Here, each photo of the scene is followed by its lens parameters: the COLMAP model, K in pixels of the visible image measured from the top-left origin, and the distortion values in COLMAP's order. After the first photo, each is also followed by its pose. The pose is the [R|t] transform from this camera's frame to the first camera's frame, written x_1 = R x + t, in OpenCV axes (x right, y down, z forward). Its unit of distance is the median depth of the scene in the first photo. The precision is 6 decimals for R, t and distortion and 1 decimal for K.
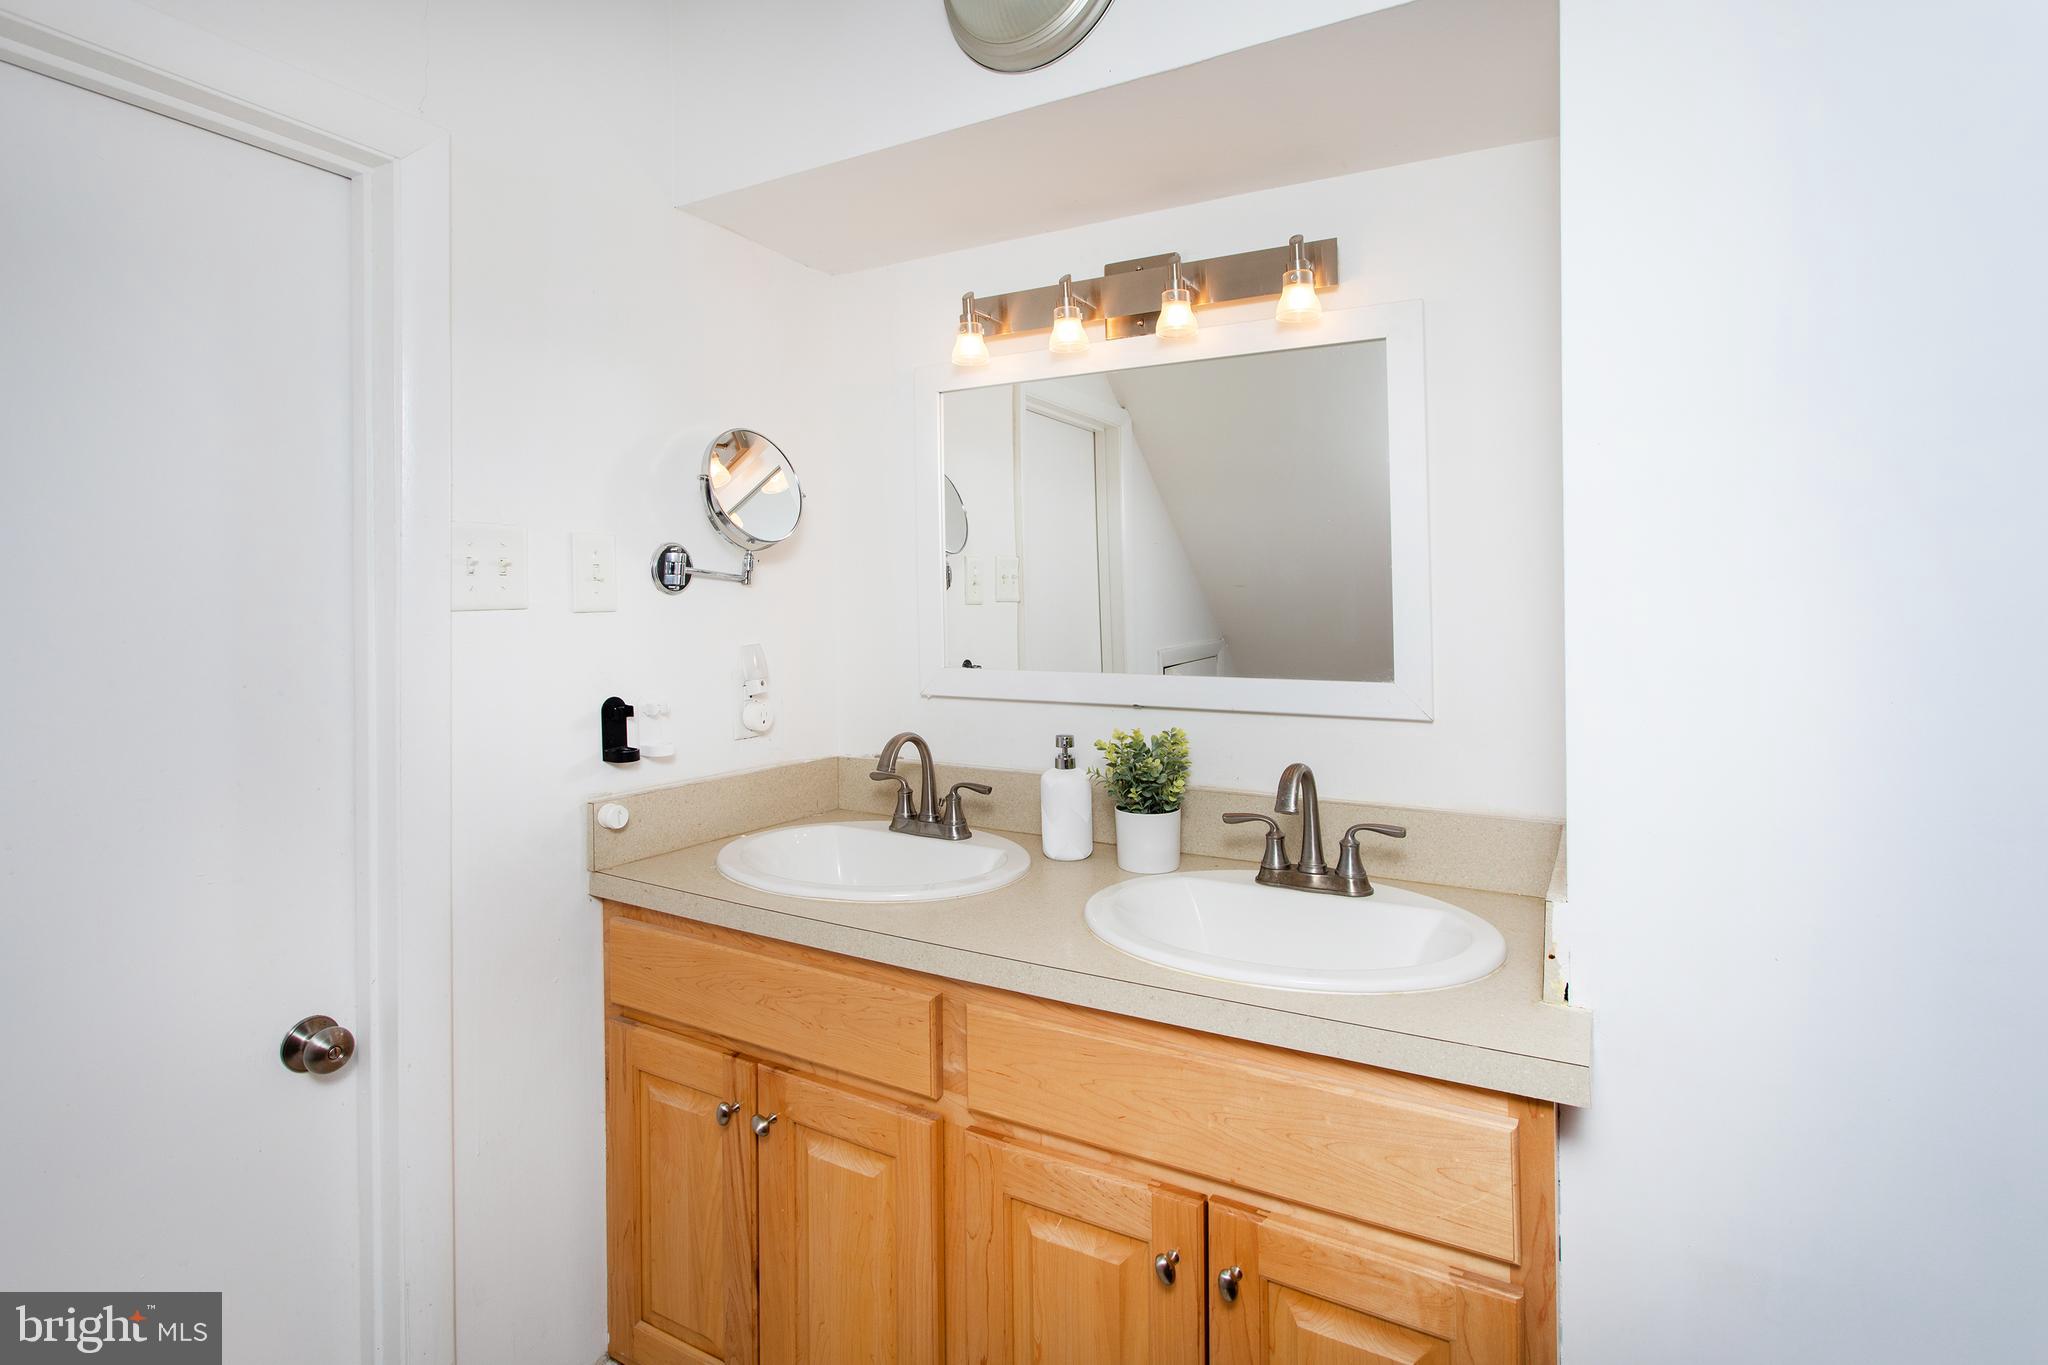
lens RADIAL K [[1020.2, 0, 1033.5], [0, 1020.2, 619.0], [0, 0, 1]] dist [-0.010637, 0.001401]
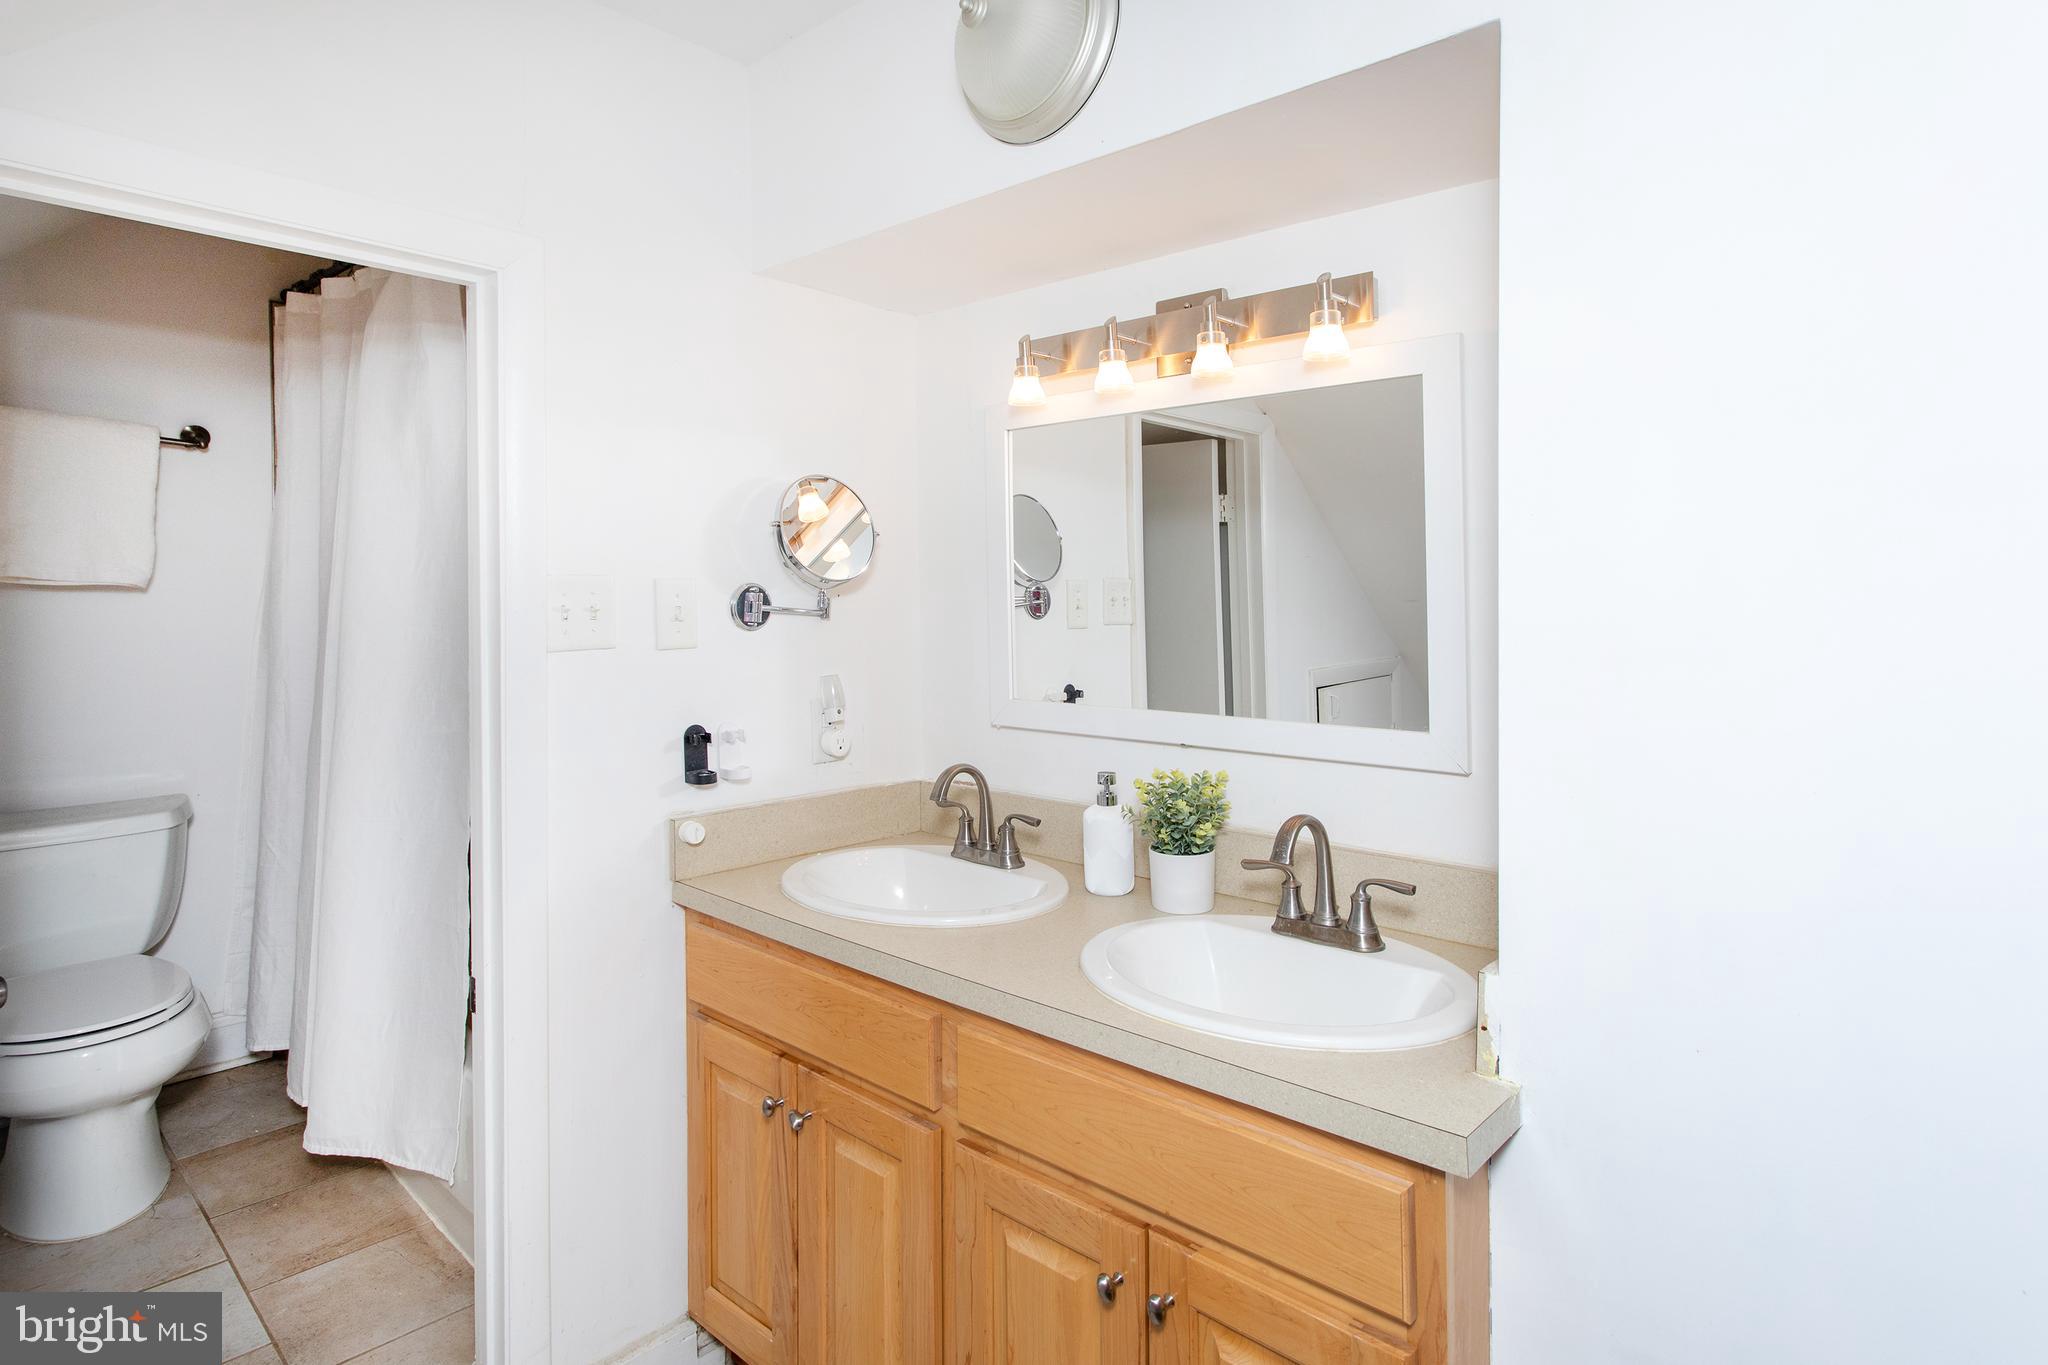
lens RADIAL K [[1115.2, 0, 1027.1], [0, 1115.2, 625.9], [0, 0, 1]] dist [0.001802, -0.000545]
pose [[0.975883, 0.006990, -0.218182, 0.215371], [-0.004032, 0.999894, 0.014001, -0.052386], [0.218257, -0.012783, 0.975808, -0.111199]]
